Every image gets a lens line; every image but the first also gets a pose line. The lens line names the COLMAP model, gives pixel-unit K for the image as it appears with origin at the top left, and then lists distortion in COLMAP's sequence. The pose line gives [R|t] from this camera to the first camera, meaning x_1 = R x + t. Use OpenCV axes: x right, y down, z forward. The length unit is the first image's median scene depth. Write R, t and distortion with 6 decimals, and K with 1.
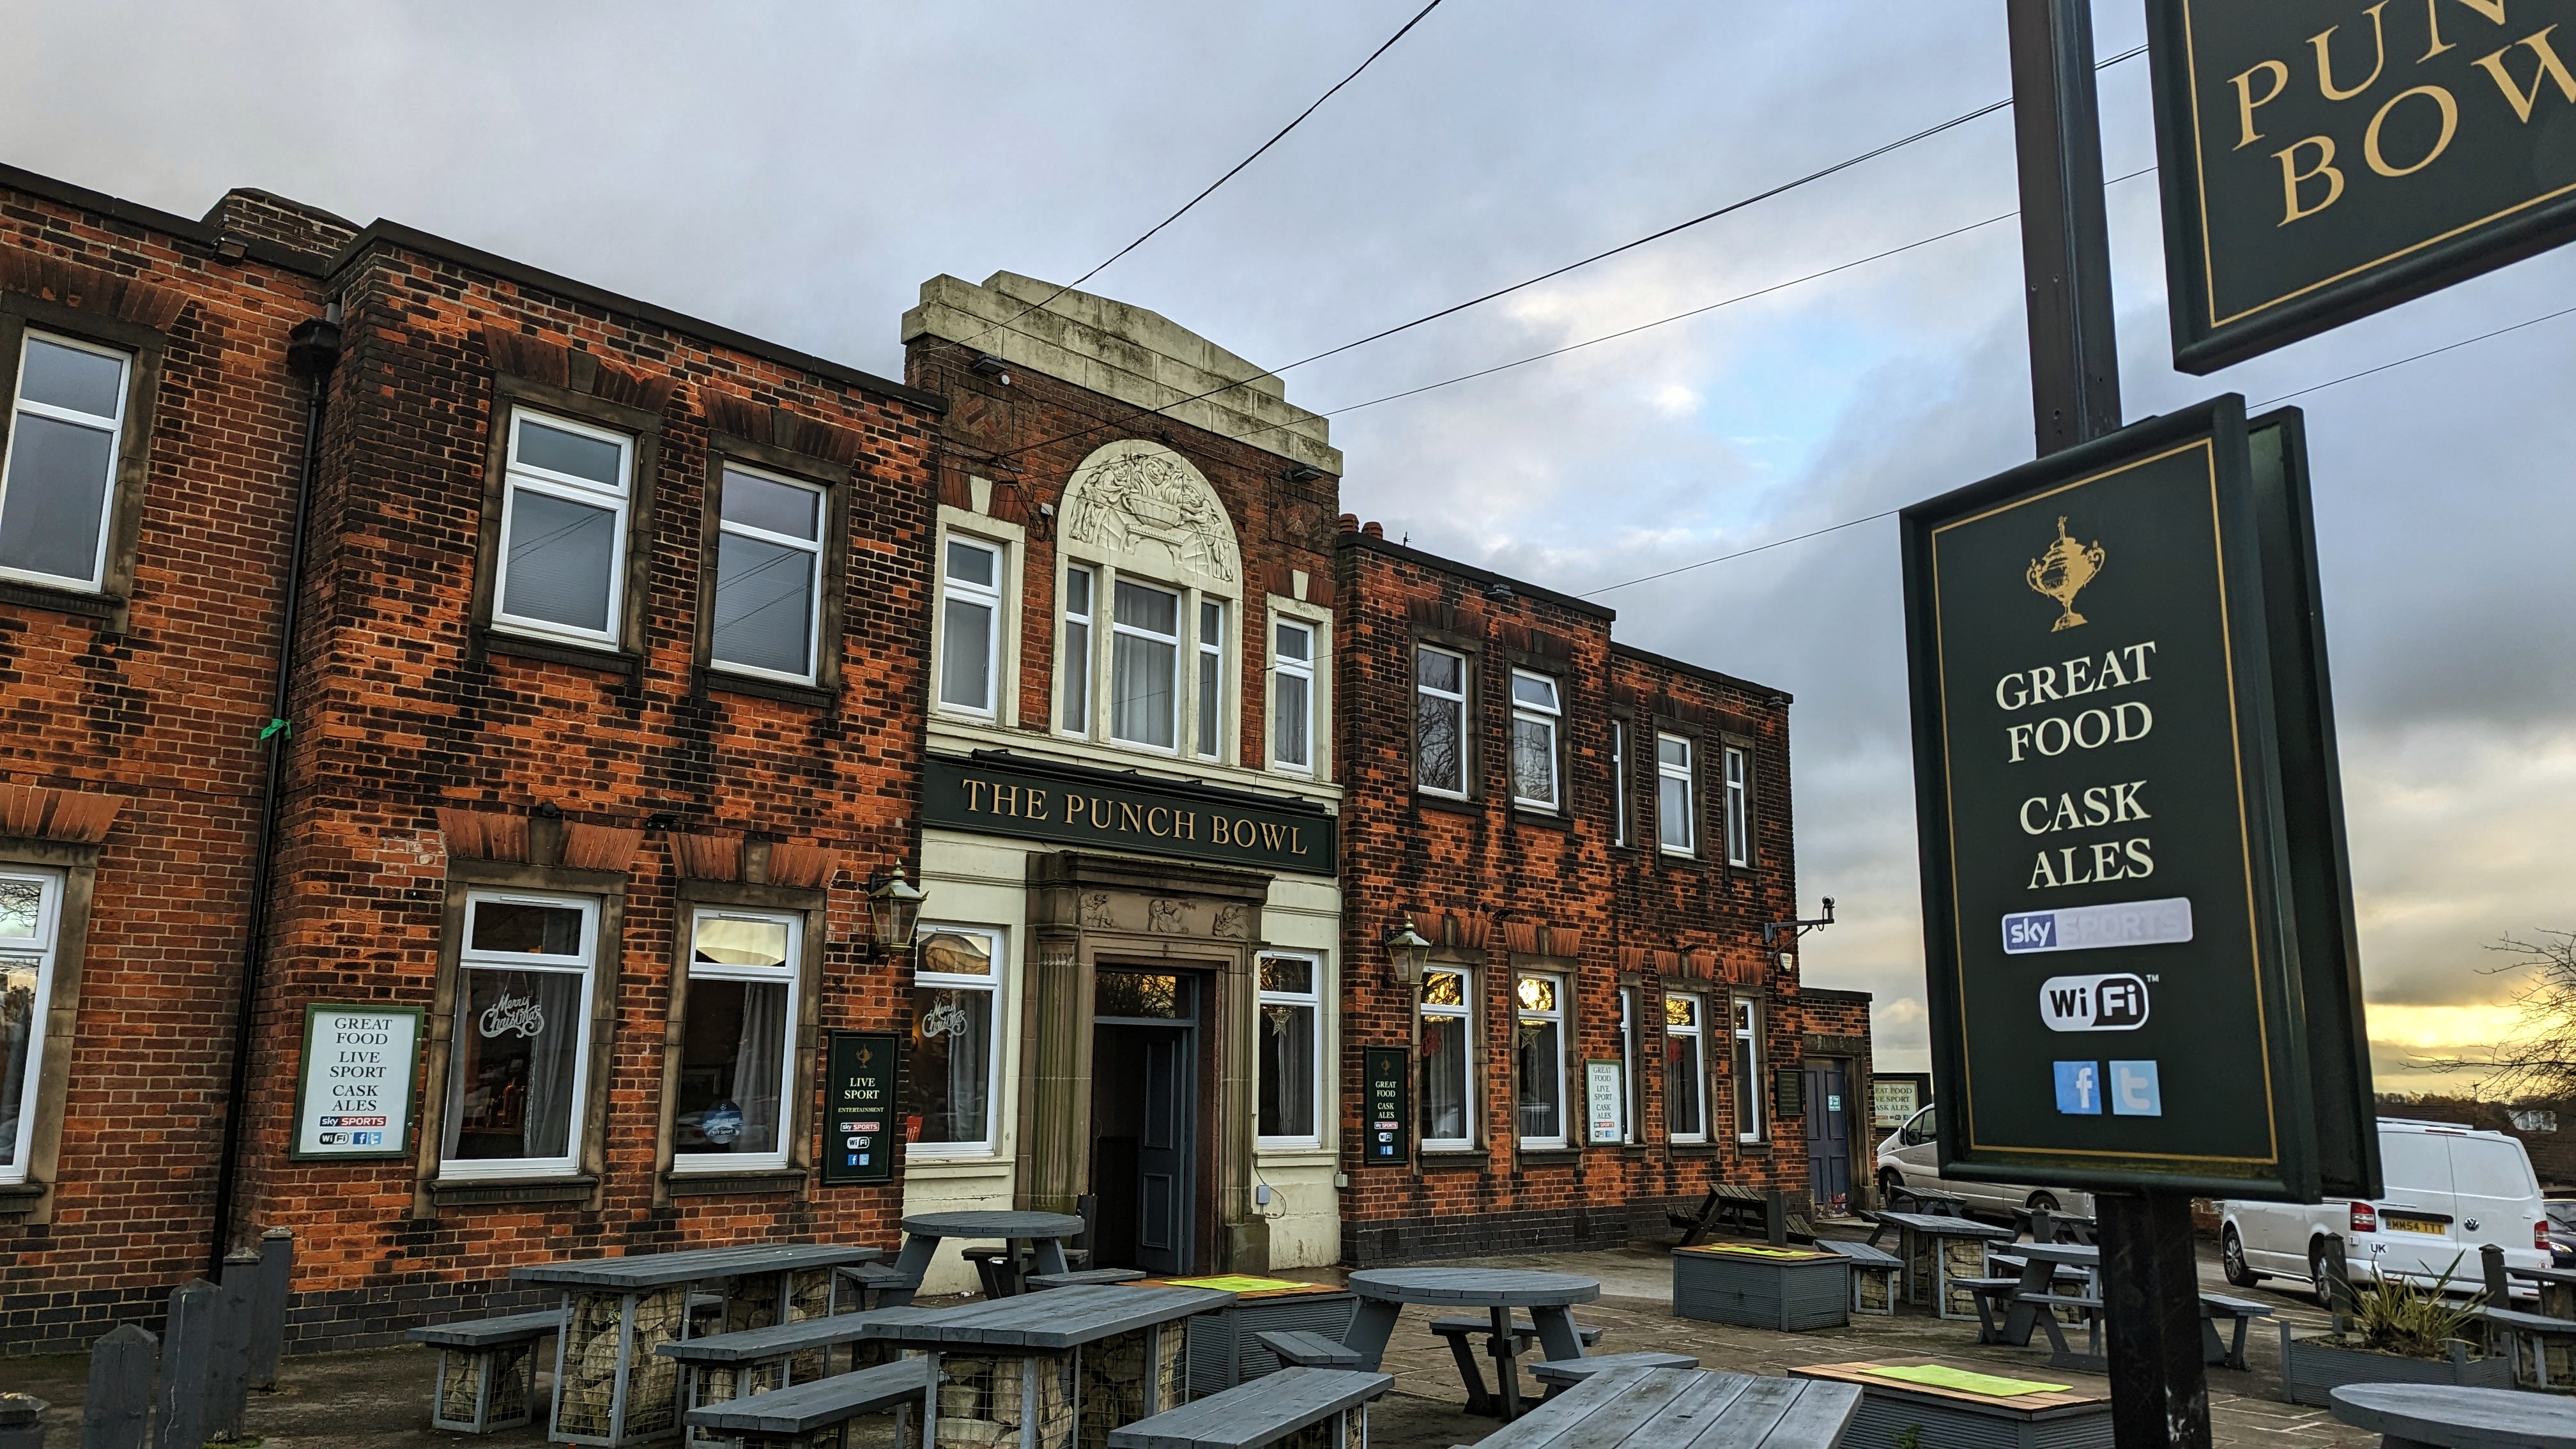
lens RADIAL K [[1856.8, 0, 1288.0], [0, 1856.8, 724.5], [0, 0, 1]] dist [0.170090, -0.000272]
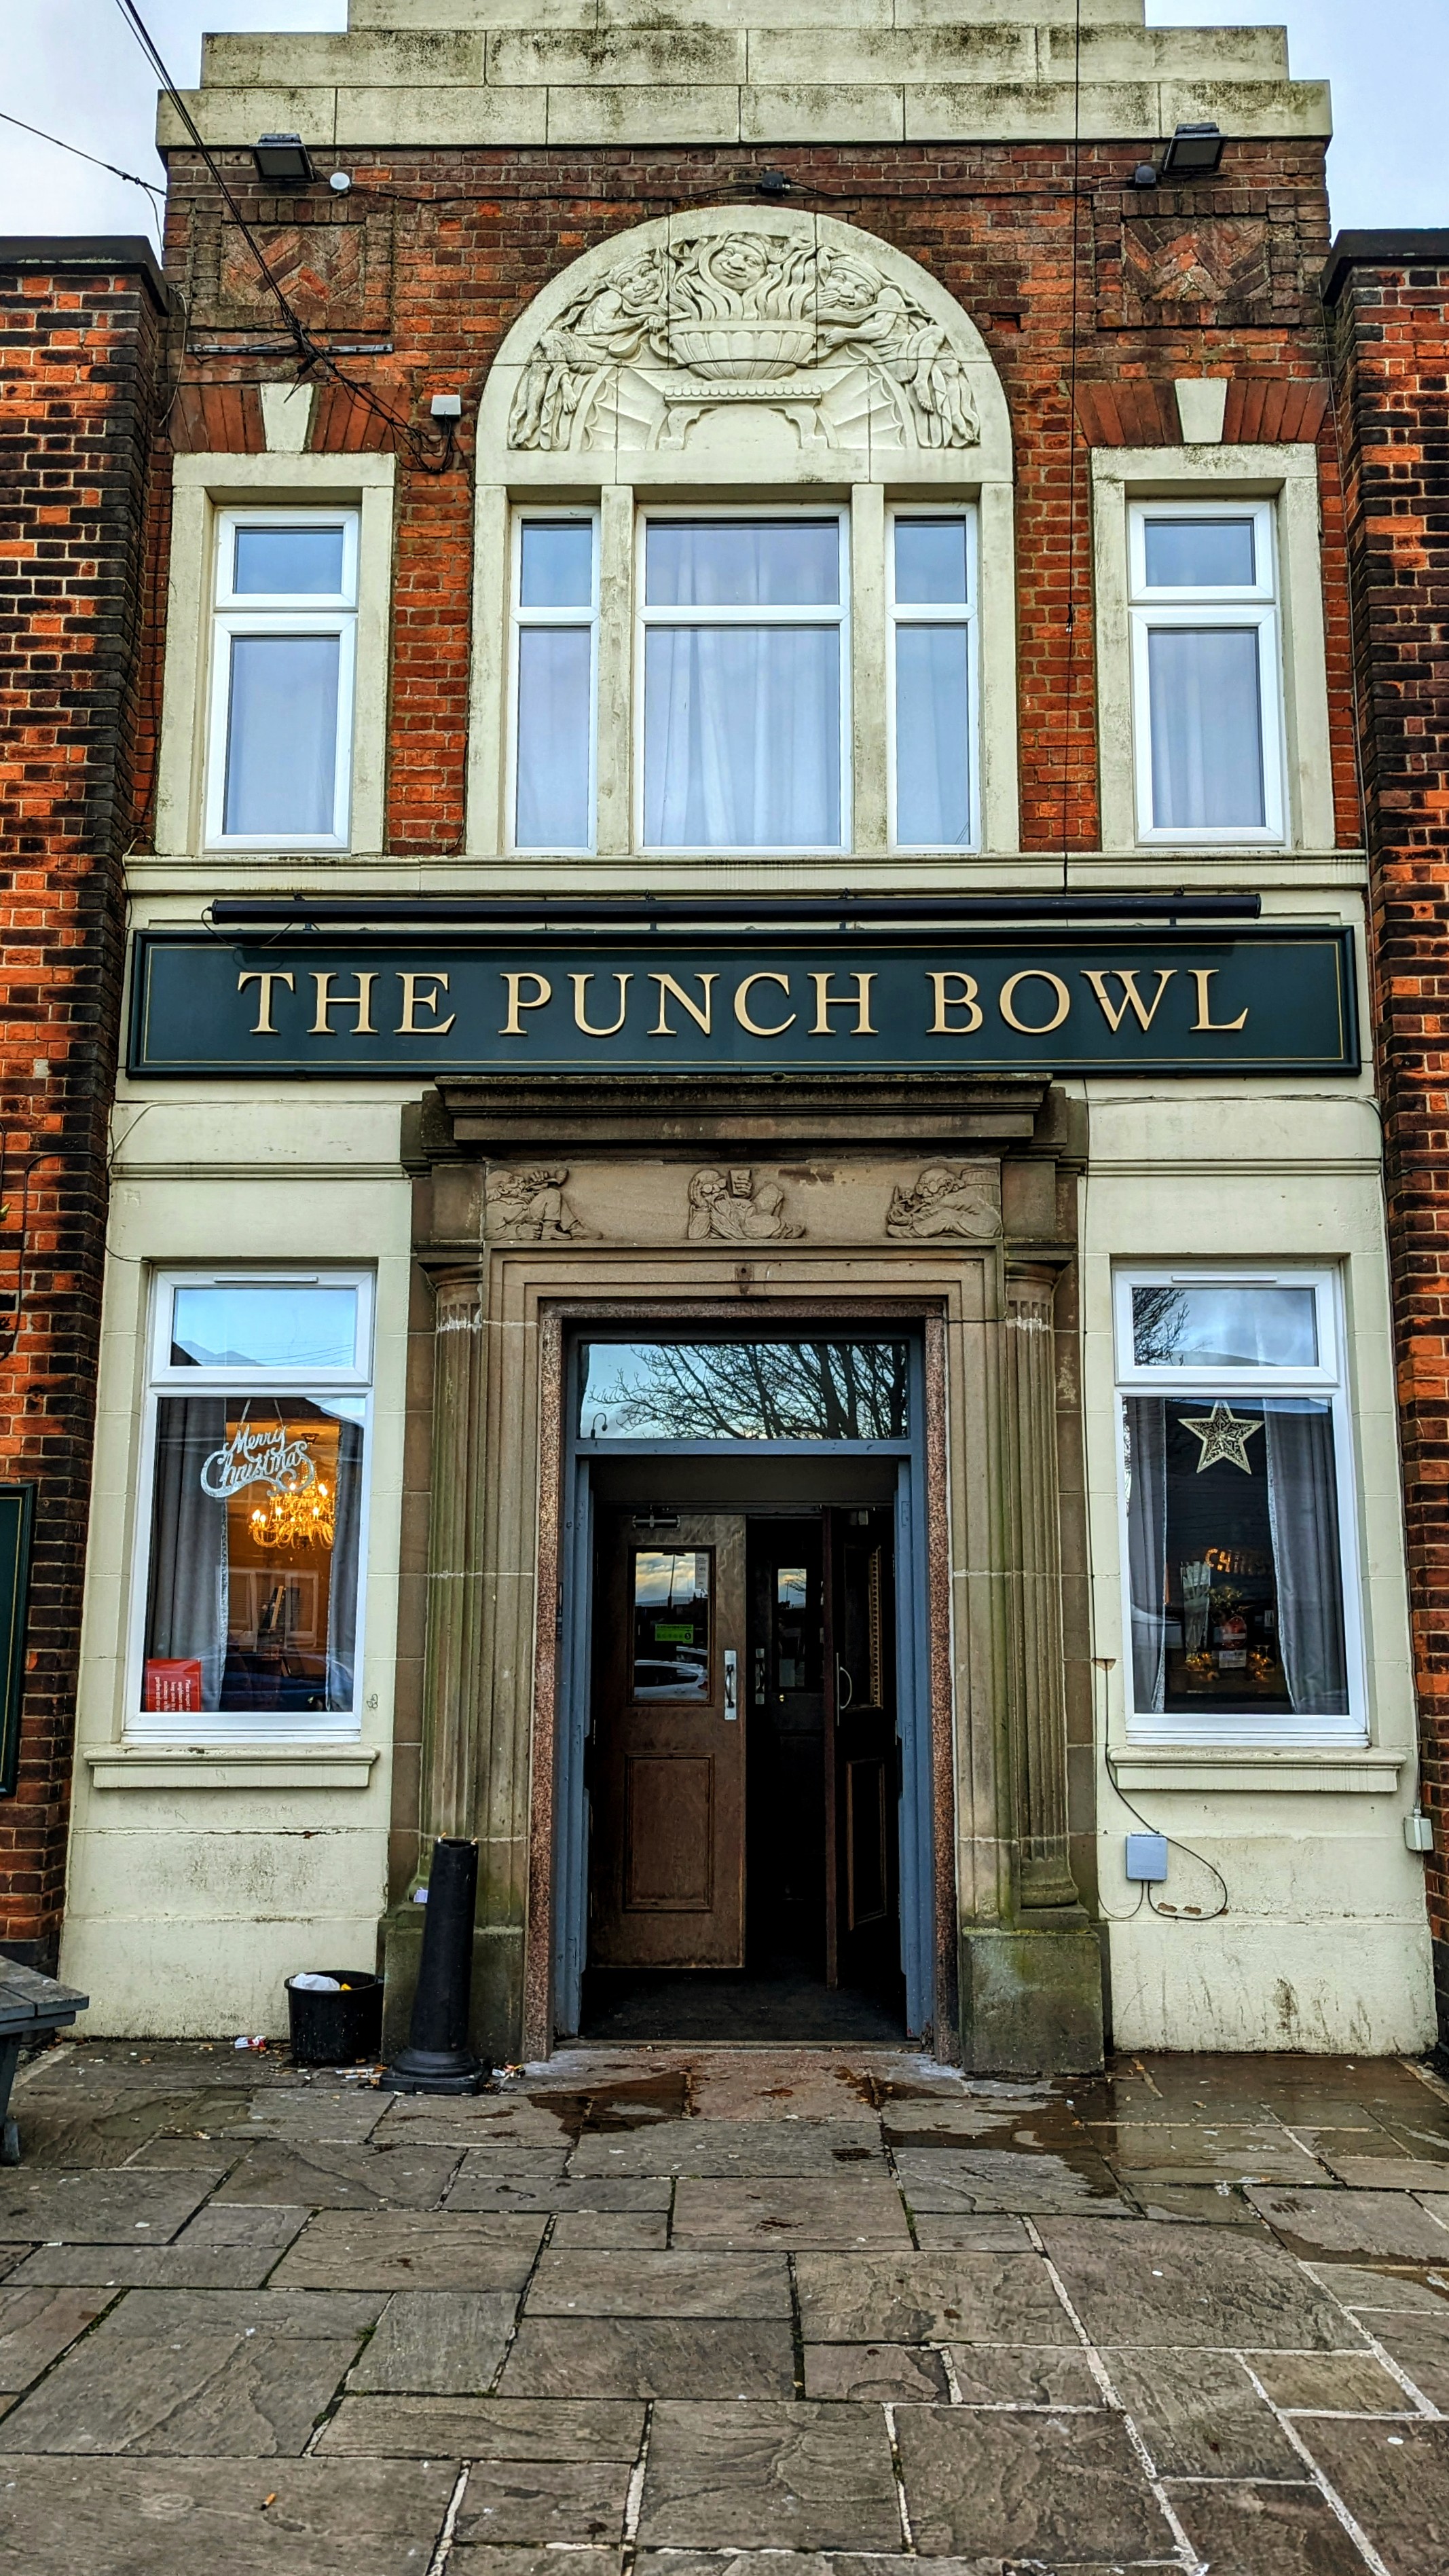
lens RADIAL K [[1943.9, 0, 726.2], [0, 1943.9, 1250.5], [0, 0, 1]] dist [0.086852, -0.080556]
pose [[0.697946, -0.138503, -0.702630, 0.245266], [0.142630, 0.988348, -0.053145, 0.135637], [0.701804, -0.063123, 0.709568, 0.666975]]
